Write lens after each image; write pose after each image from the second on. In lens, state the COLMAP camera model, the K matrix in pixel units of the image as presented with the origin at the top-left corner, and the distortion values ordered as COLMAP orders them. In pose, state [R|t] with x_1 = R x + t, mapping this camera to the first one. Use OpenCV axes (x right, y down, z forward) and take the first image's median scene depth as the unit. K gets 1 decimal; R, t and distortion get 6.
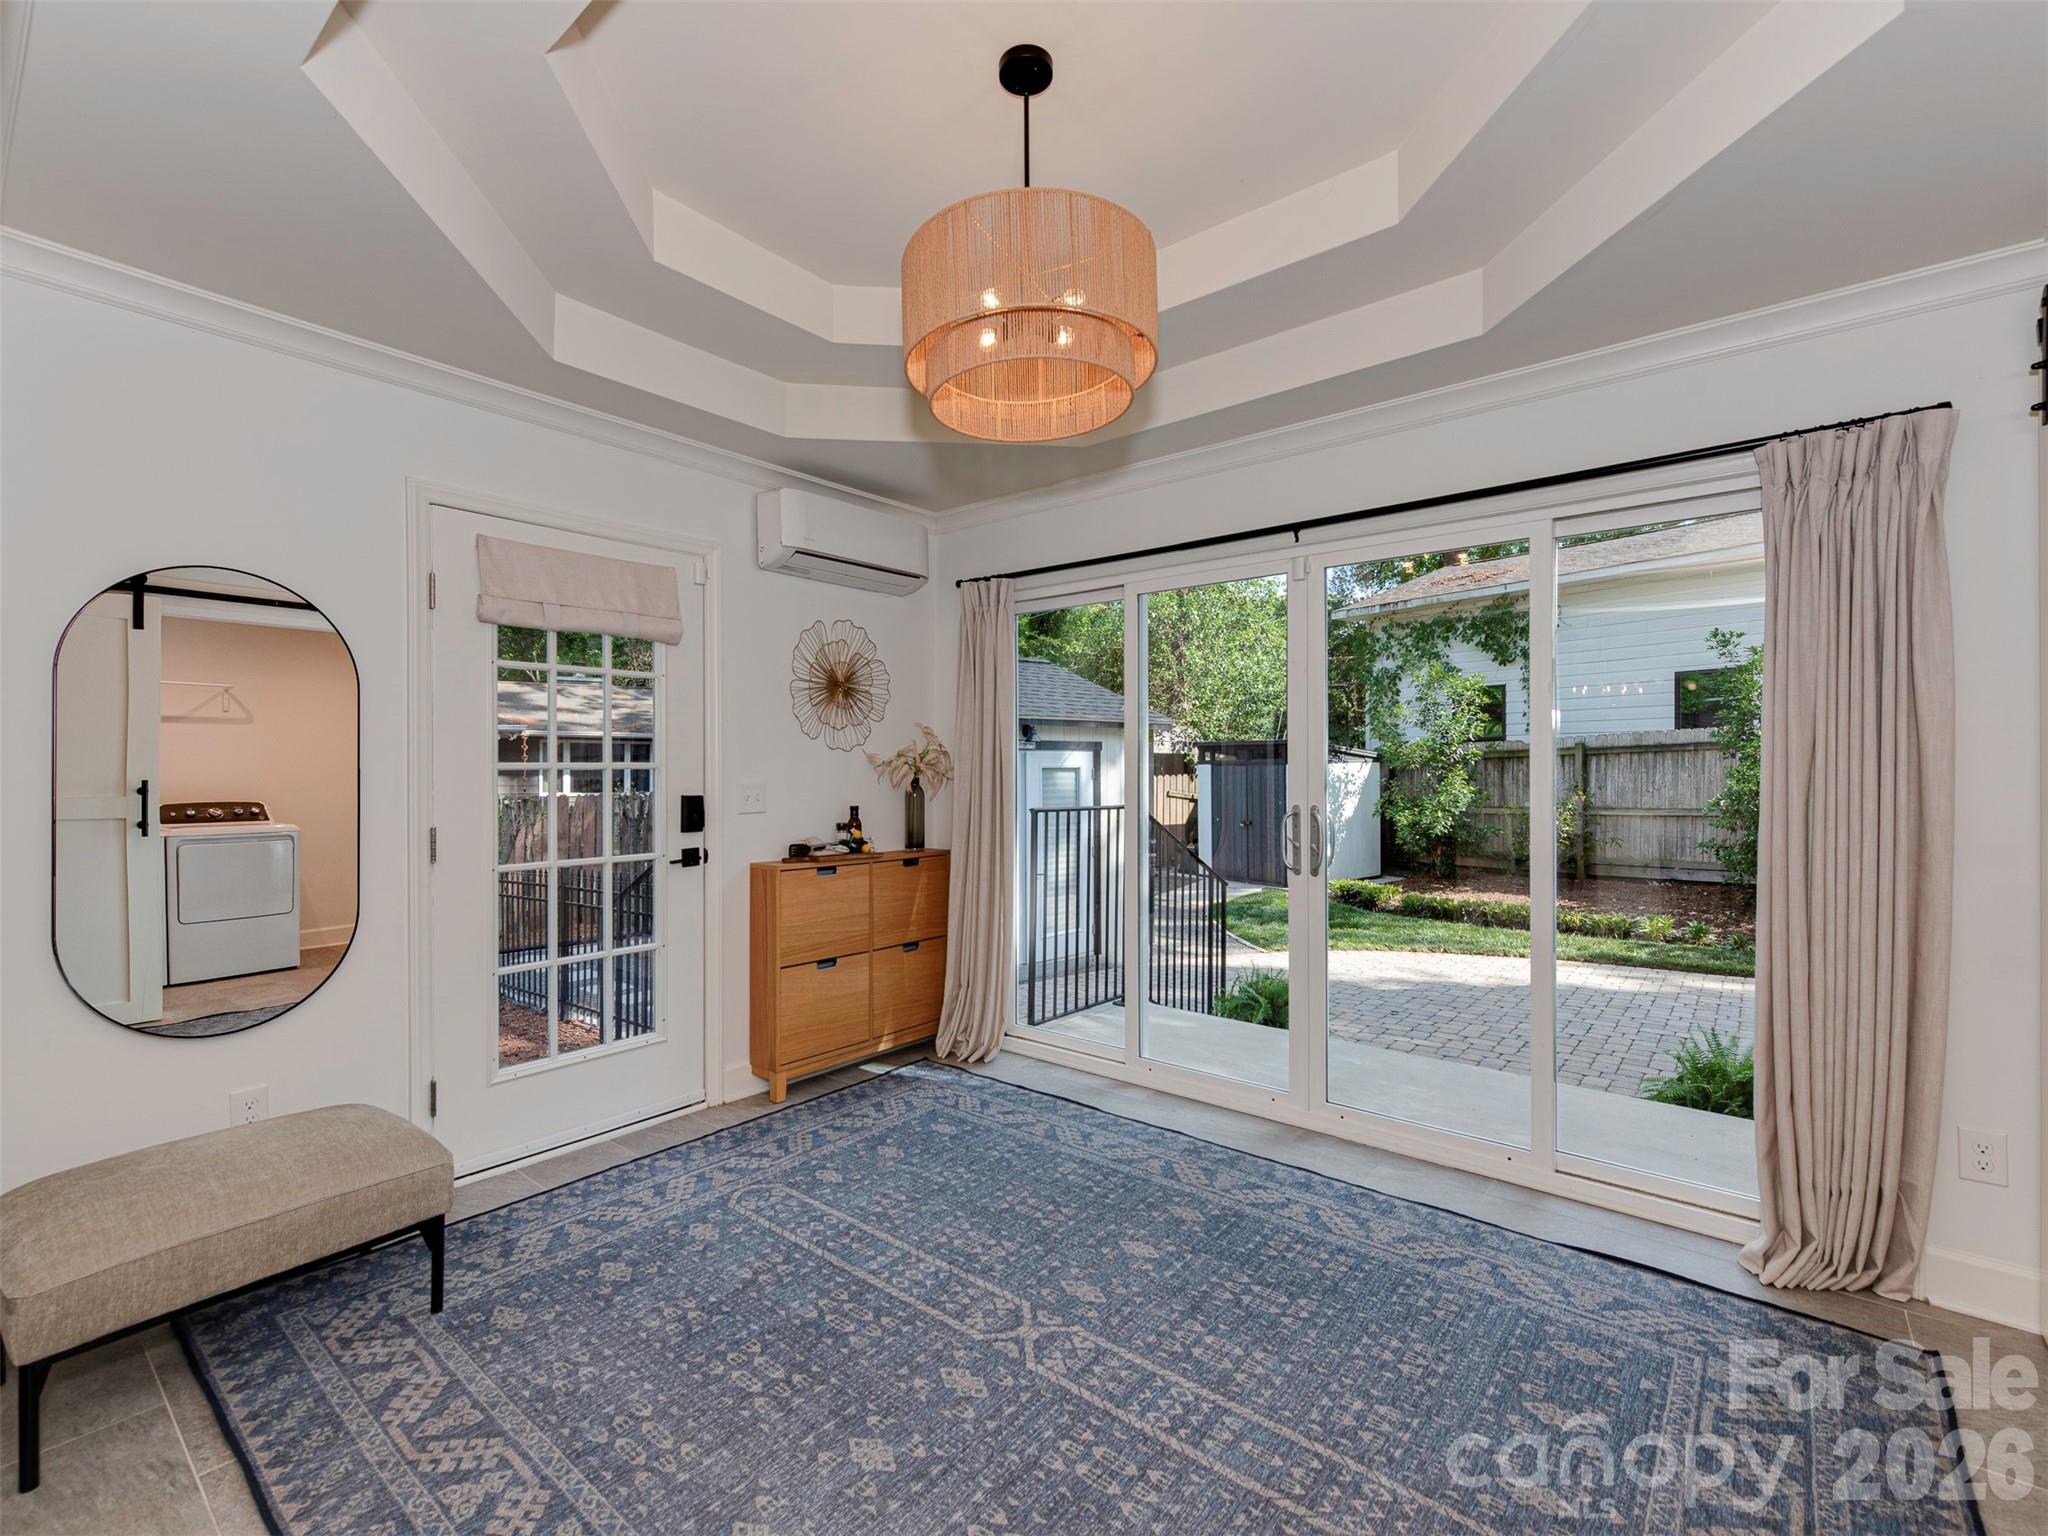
lens RADIAL K [[904.3, 0, 1014.9], [0, 904.3, 771.9], [0, 0, 1]] dist [0.007212, -0.000530]
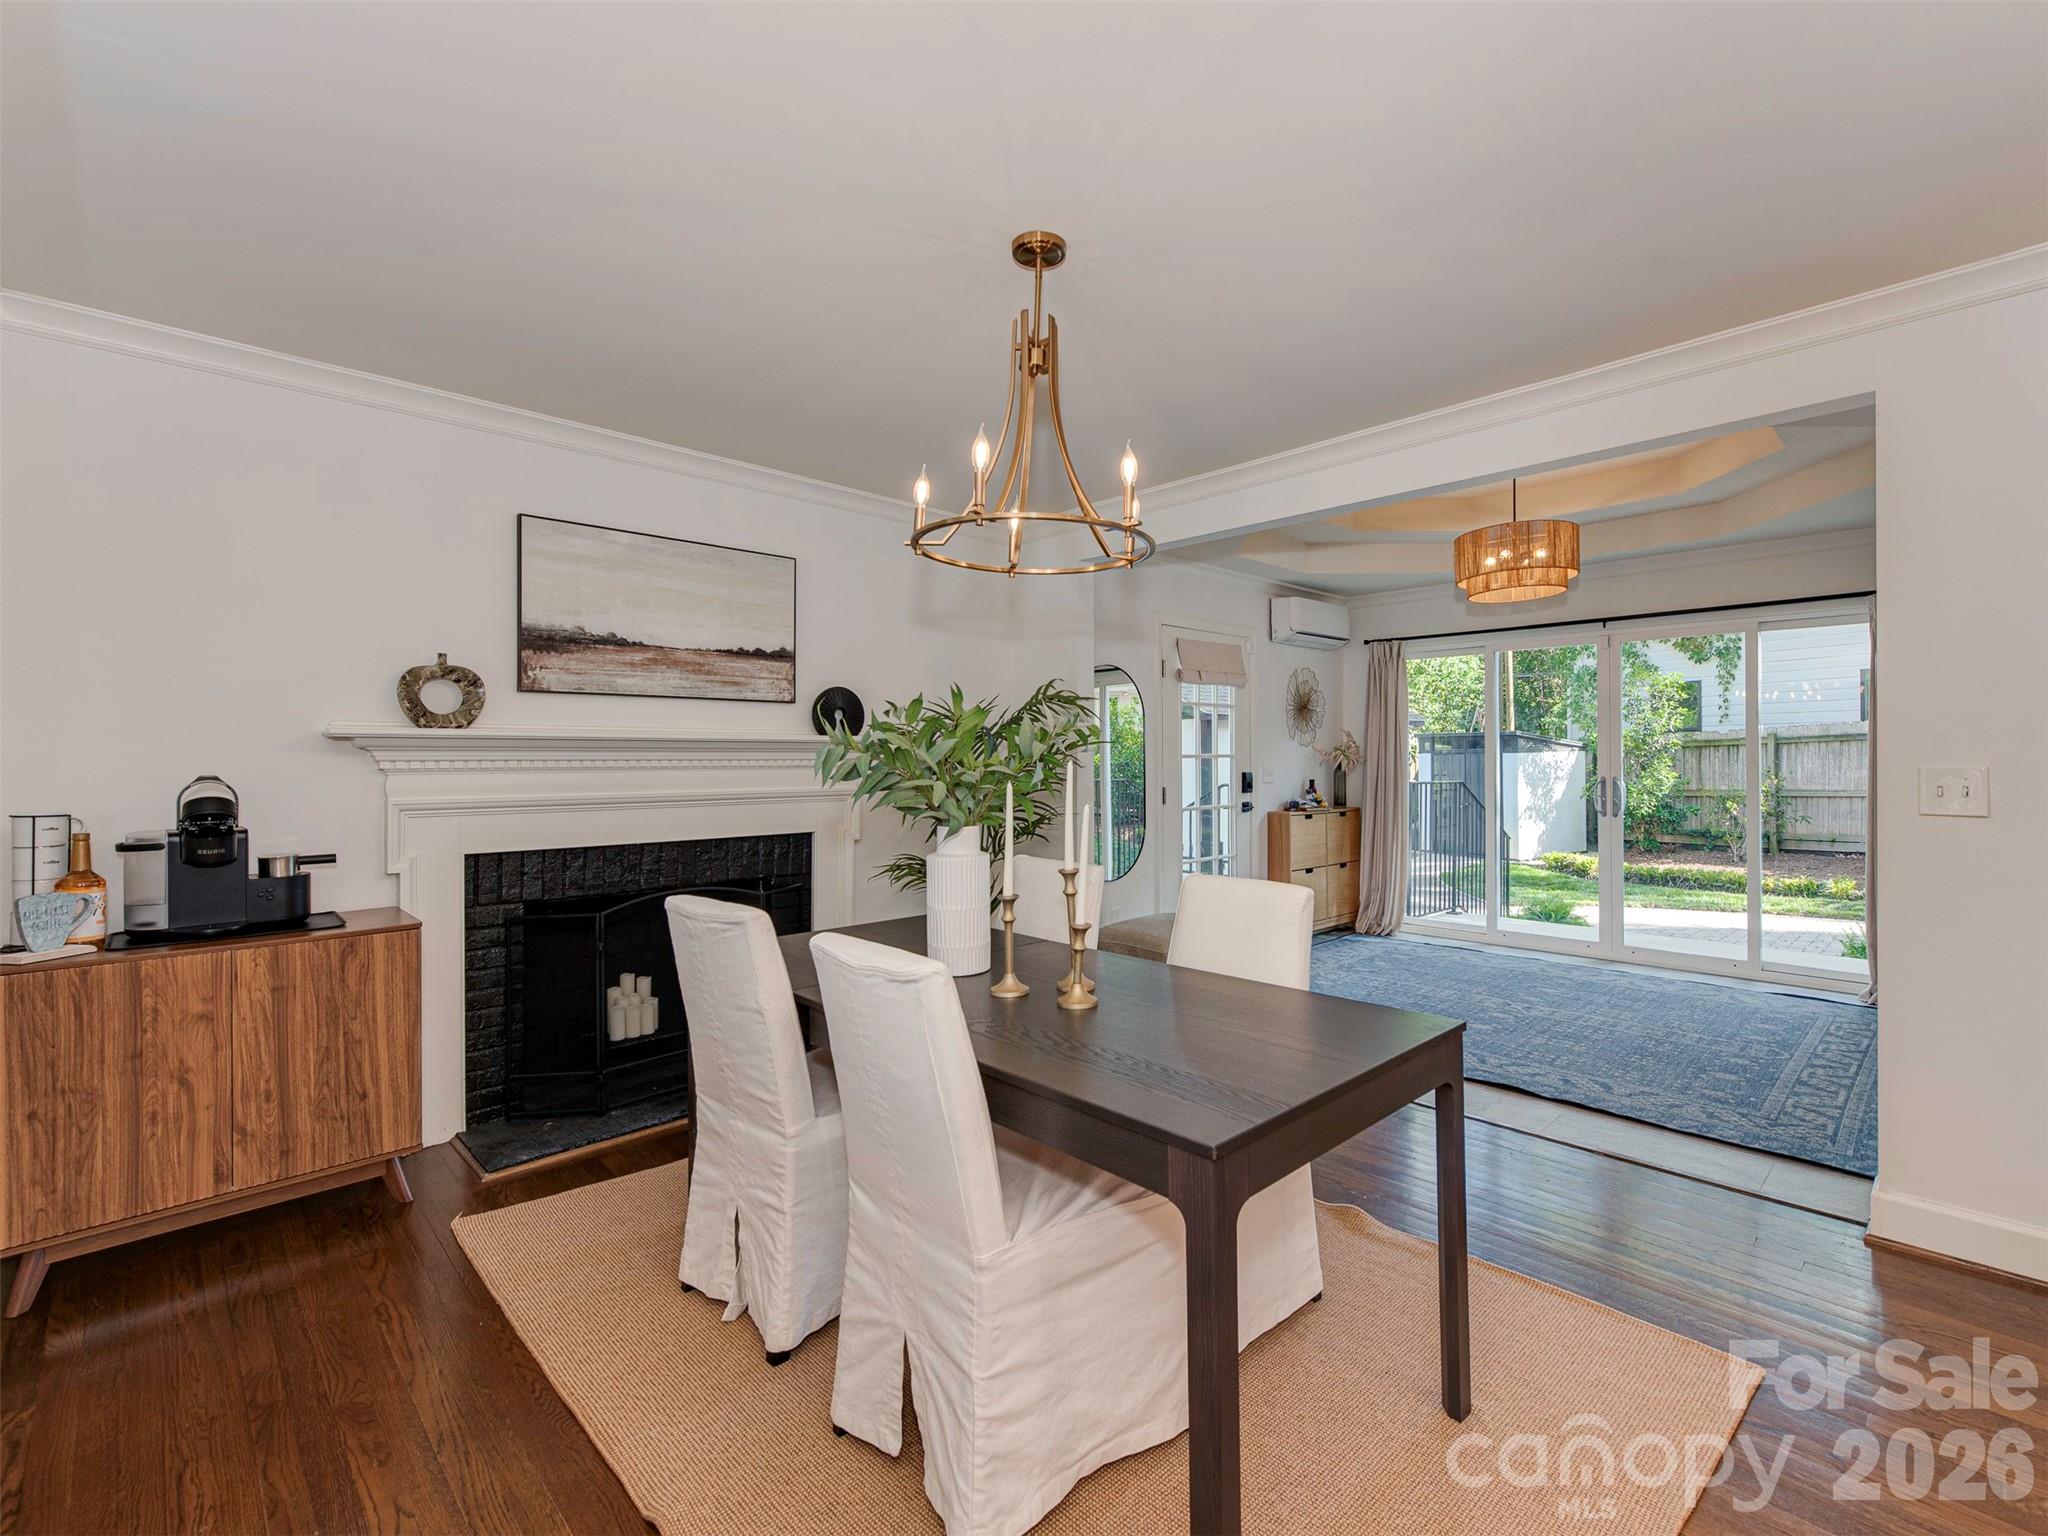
lens RADIAL K [[911.8, 0, 1086.8], [0, 911.8, 759.0], [0, 0, 1]] dist [-0.000426, -0.000066]
pose [[0.996281, -0.003751, -0.086086, -0.454474], [0.003494, 0.999989, -0.003128, 0.004110], [0.086097, 0.002816, 0.996283, -0.719488]]
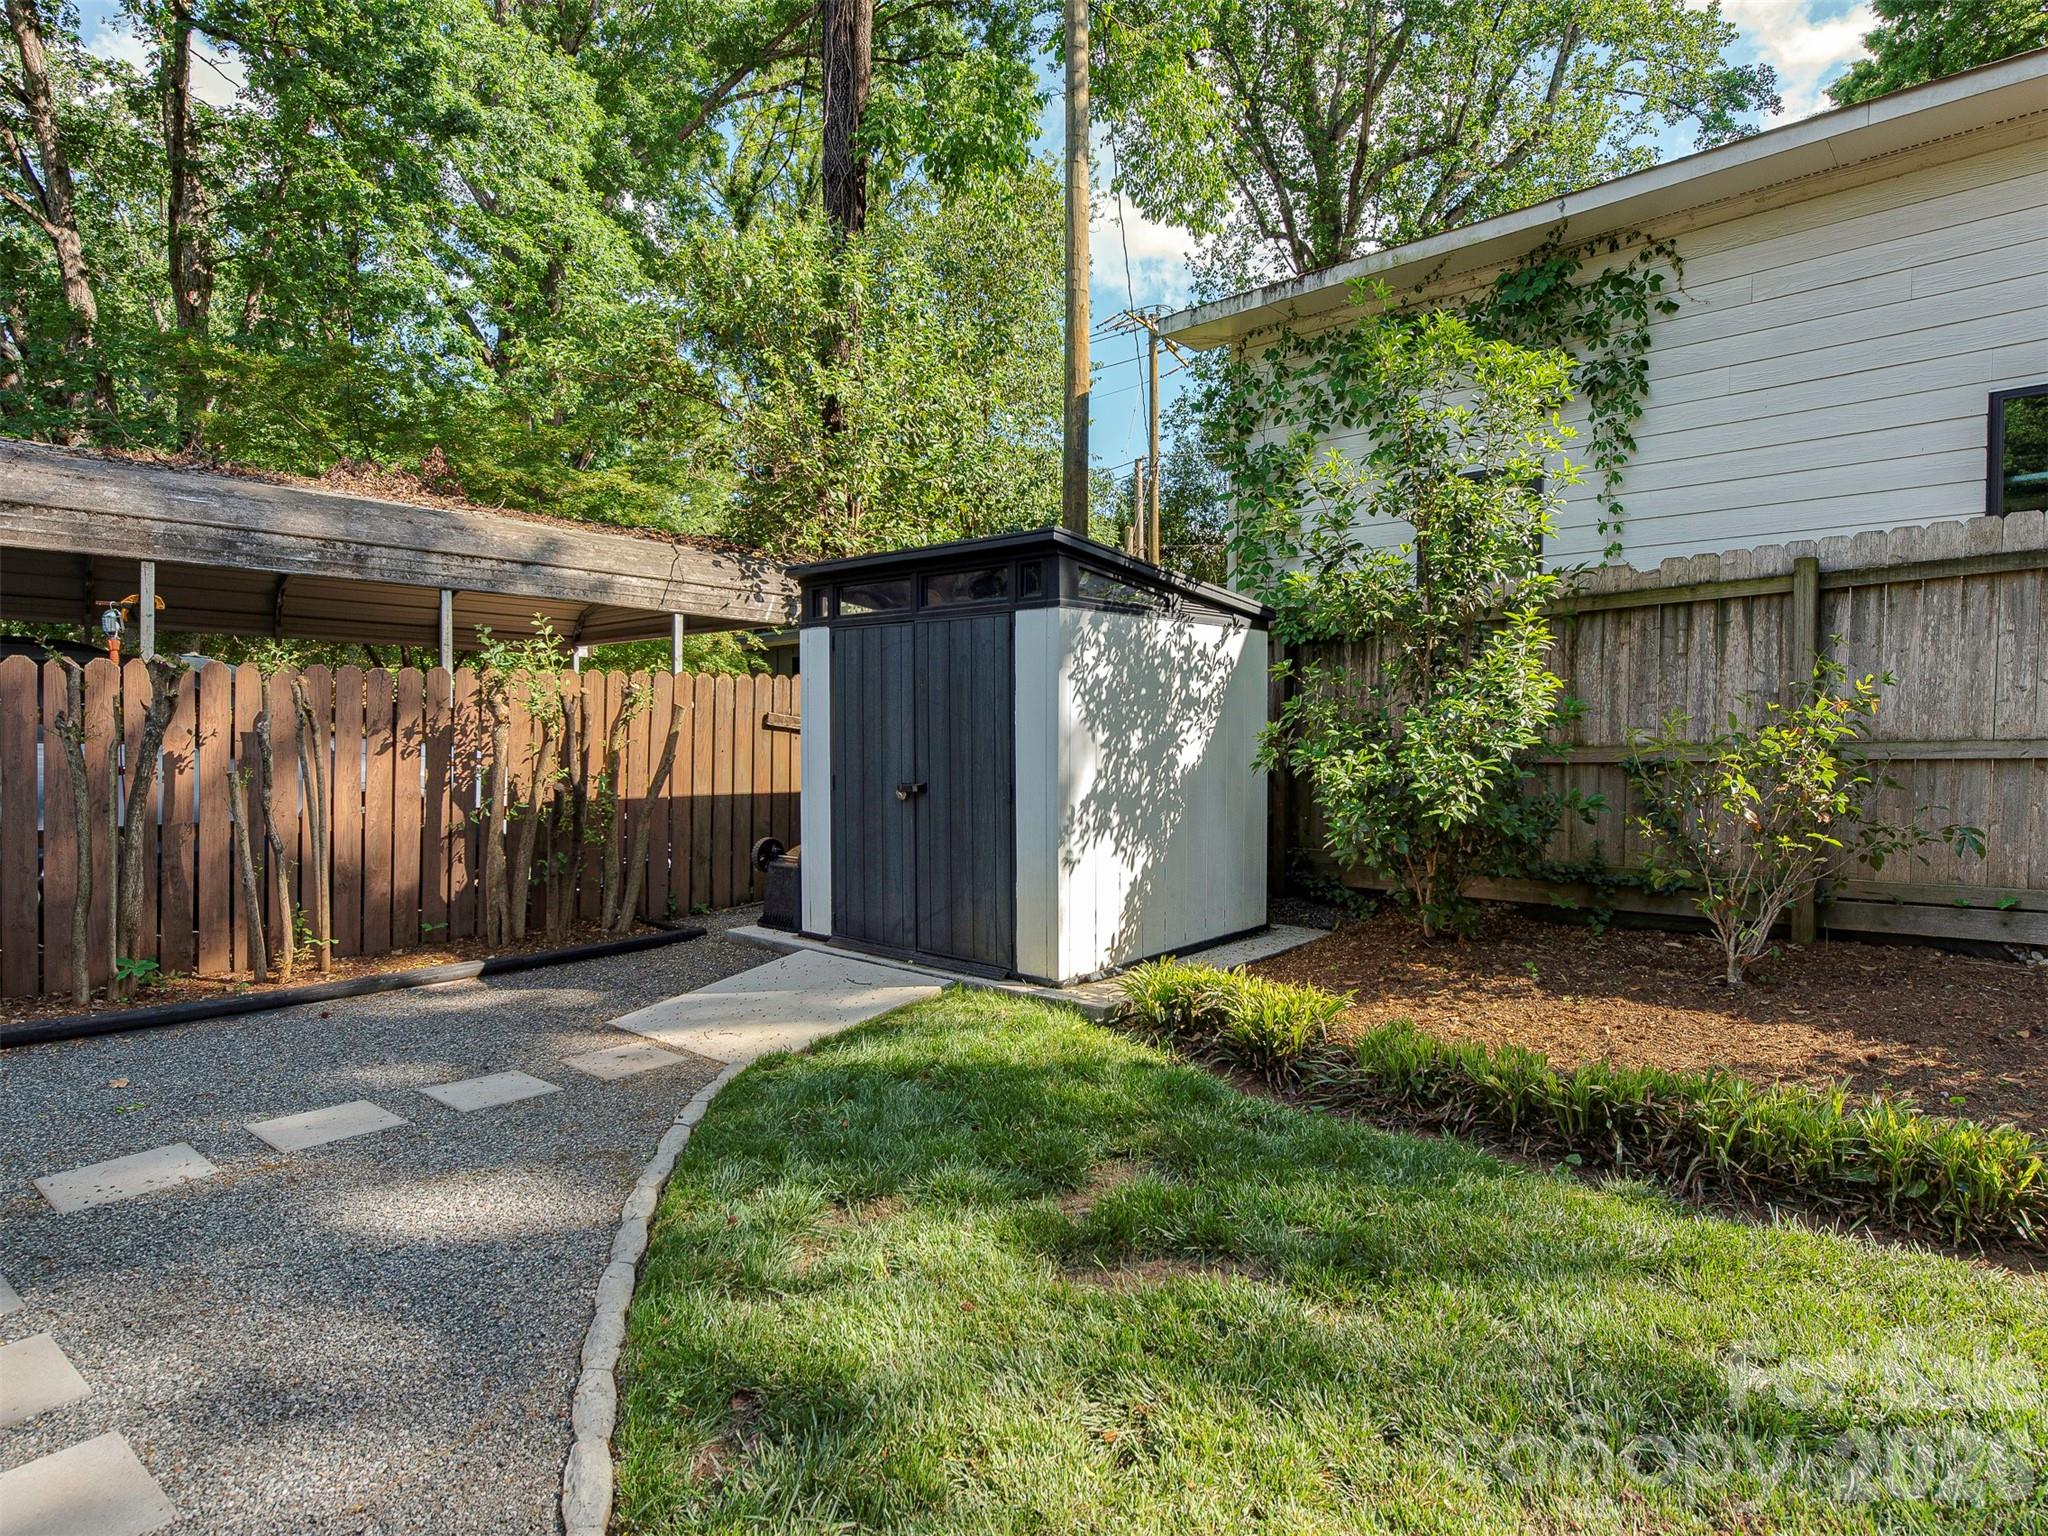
lens RADIAL K [[1125.0, 0, 1028.8], [0, 1125.0, 738.9], [0, 0, 1]] dist [-0.001347, -0.000675]
pose [[0.977958, 0.007202, 0.208676, 0.781024], [-0.007204, 0.999974, -0.000754, 0.137558], [-0.208676, -0.000766, 0.977985, 2.113016]]
